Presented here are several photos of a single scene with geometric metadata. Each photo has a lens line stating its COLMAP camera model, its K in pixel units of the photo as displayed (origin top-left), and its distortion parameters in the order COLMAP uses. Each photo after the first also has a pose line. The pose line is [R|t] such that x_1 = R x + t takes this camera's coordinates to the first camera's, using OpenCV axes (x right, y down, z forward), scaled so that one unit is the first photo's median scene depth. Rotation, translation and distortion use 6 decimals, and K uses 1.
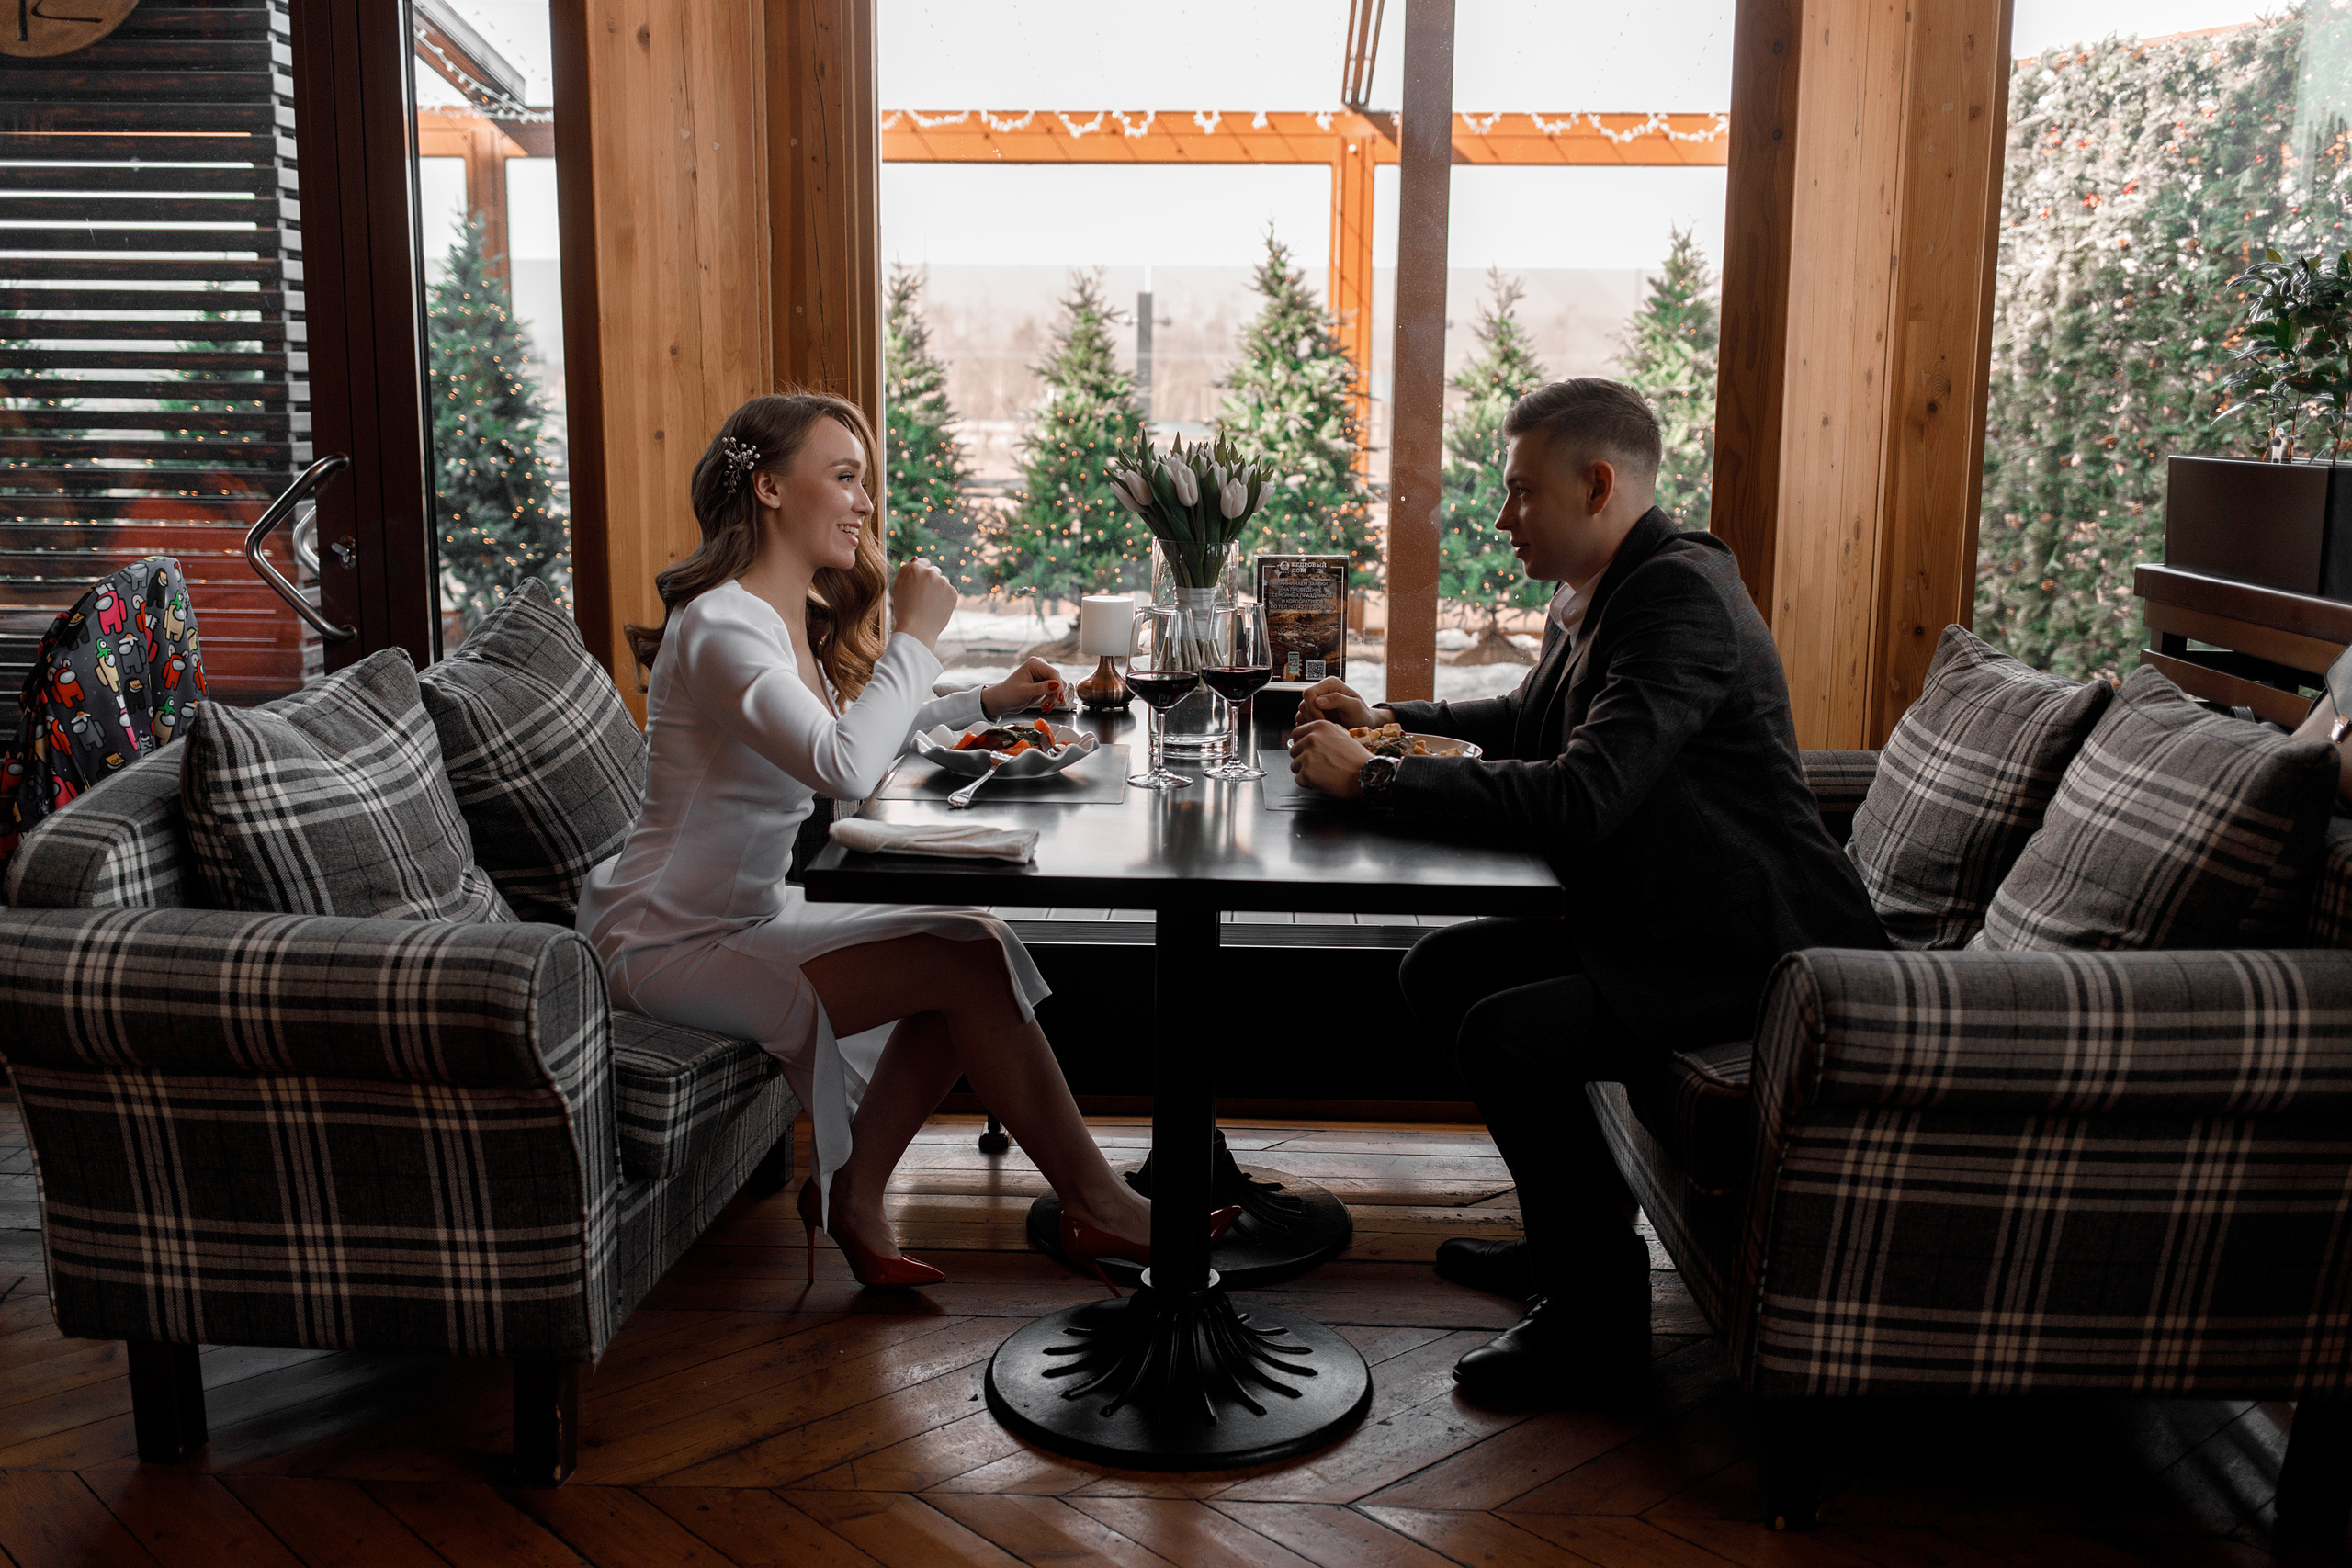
lens RADIAL K [[2288.1, 0, 1176.0], [0, 2288.1, 784.0], [0, 0, 1]] dist [0.002445, -0.002603]
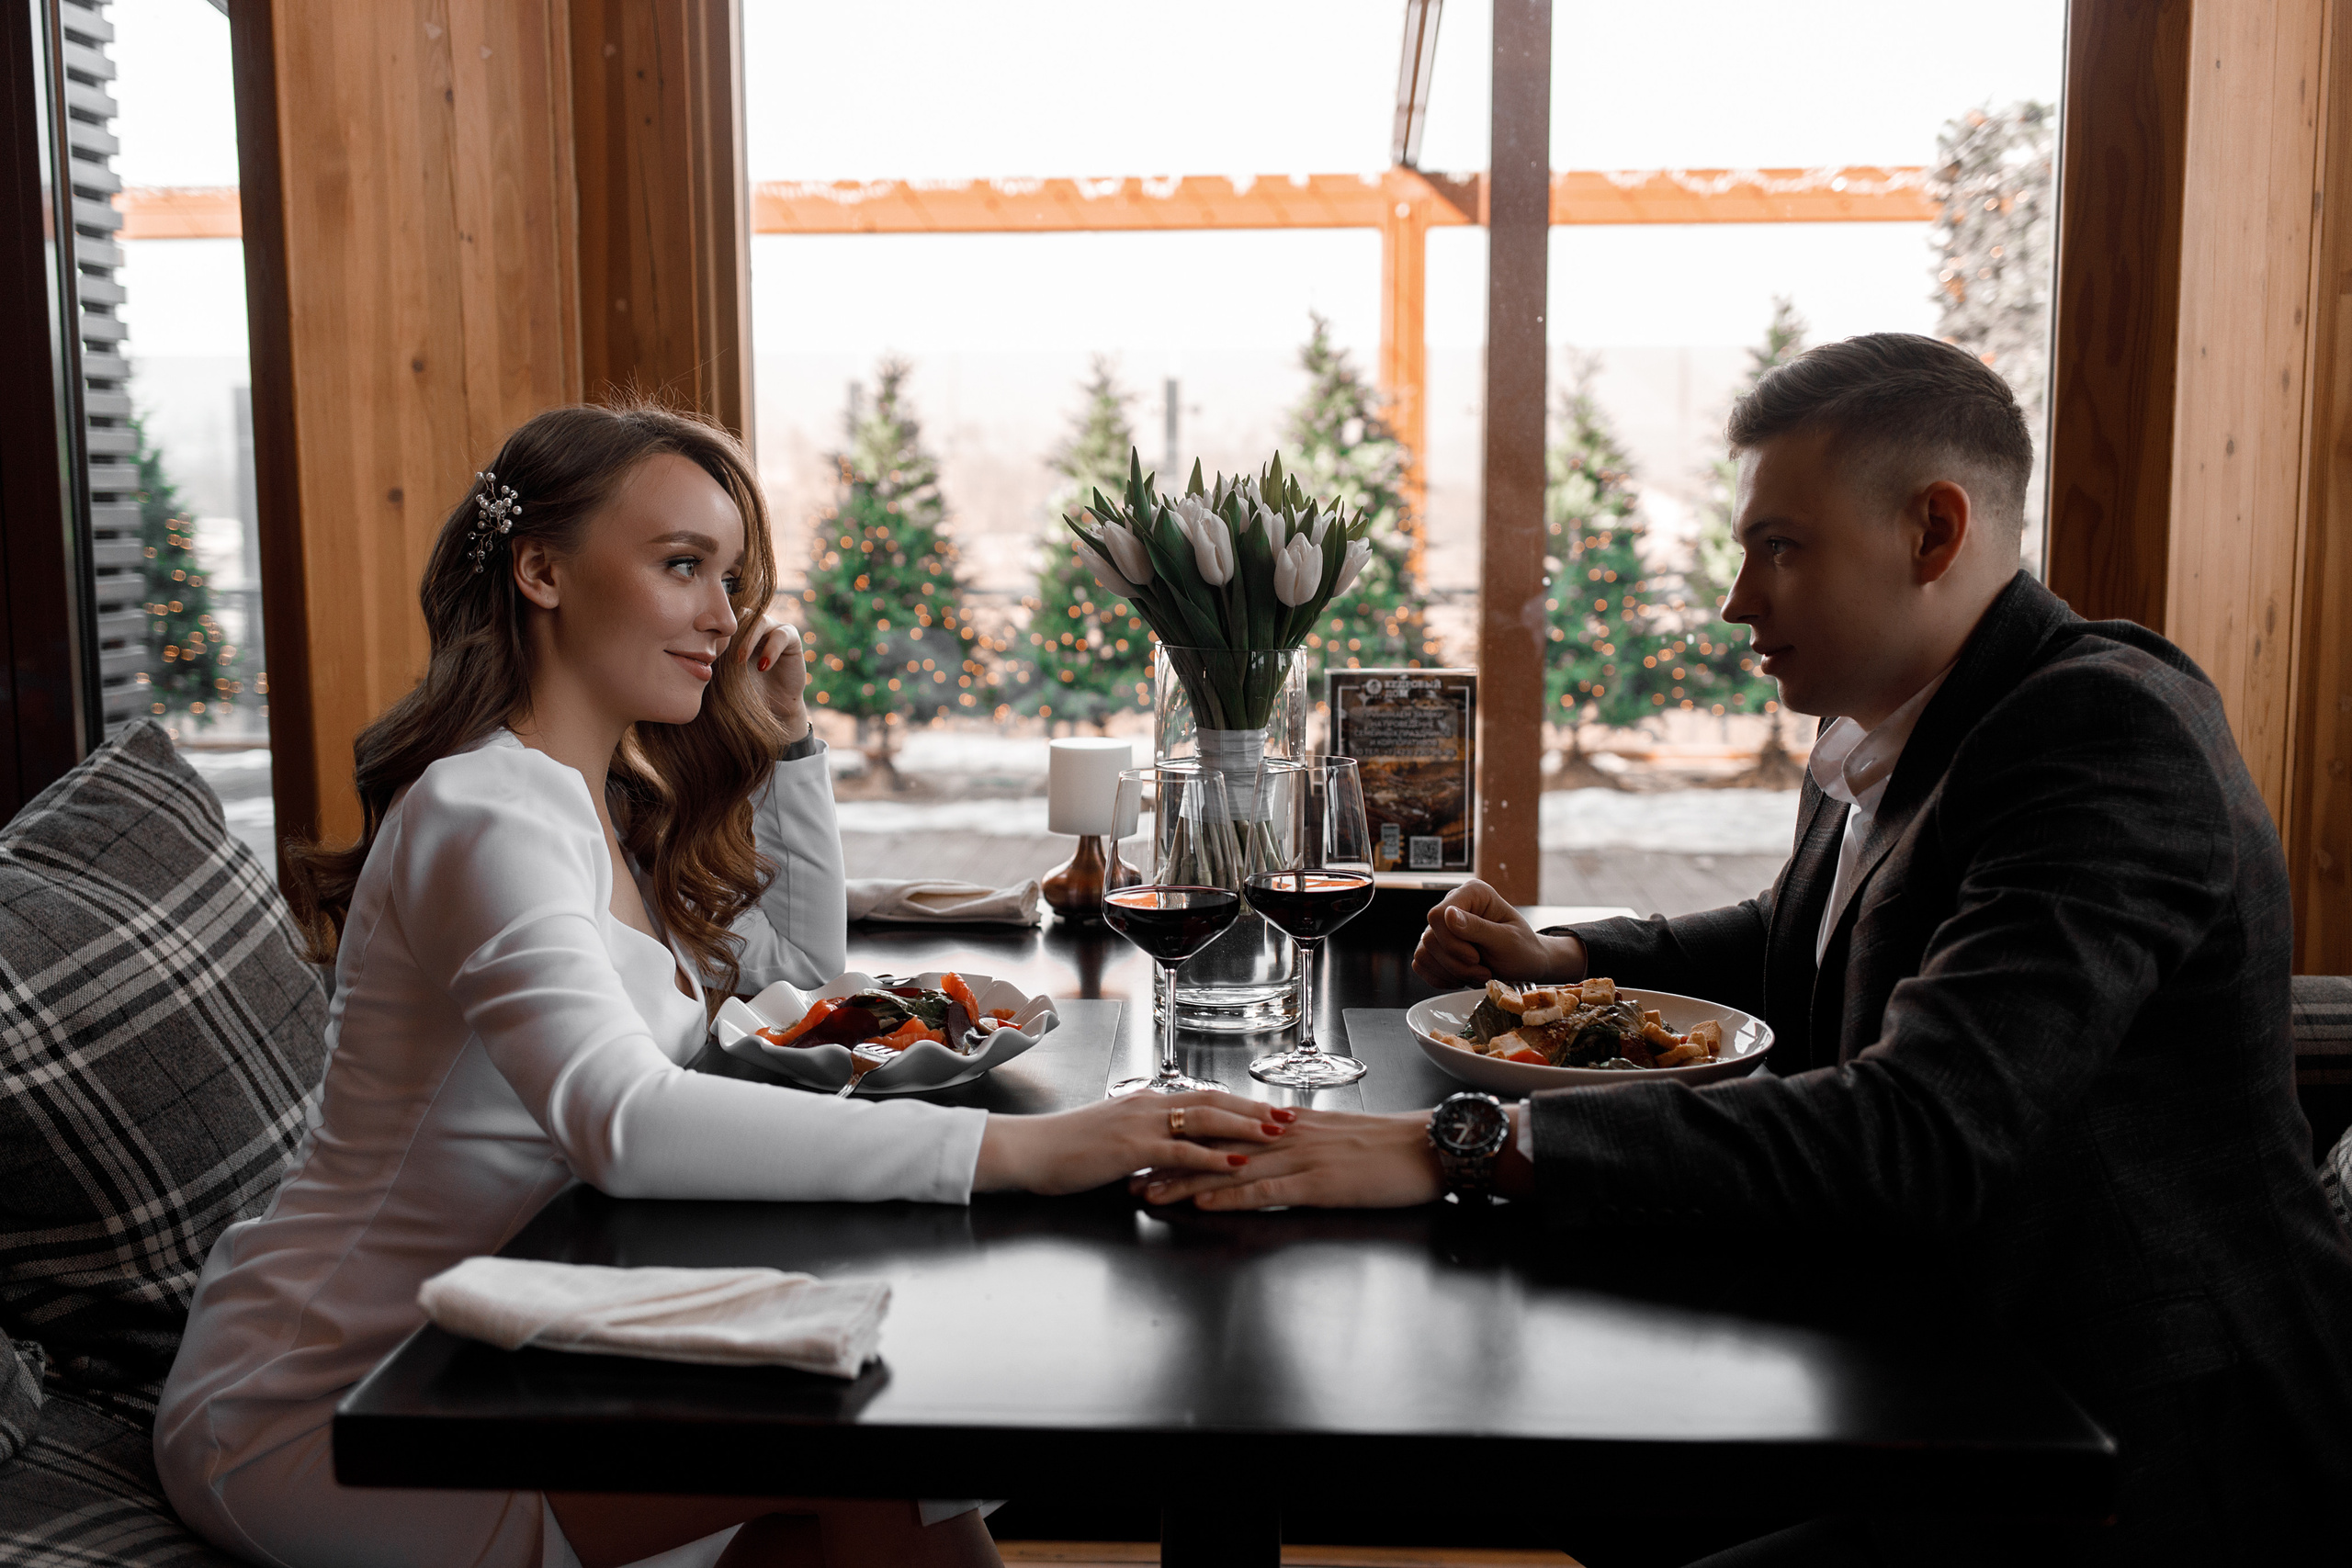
lens RADIAL K [[2292.4, 0, 1176.0], [0, 2292.4, 784.0], [0, 0, 1]] dist [0.008882, -0.021034]
pose [[0.999800, -0.011431, -0.016436, 0.003298], [0.010599, 0.998701, -0.049838, -0.036579], [0.016984, 0.049654, 0.998622, 0.359424]]
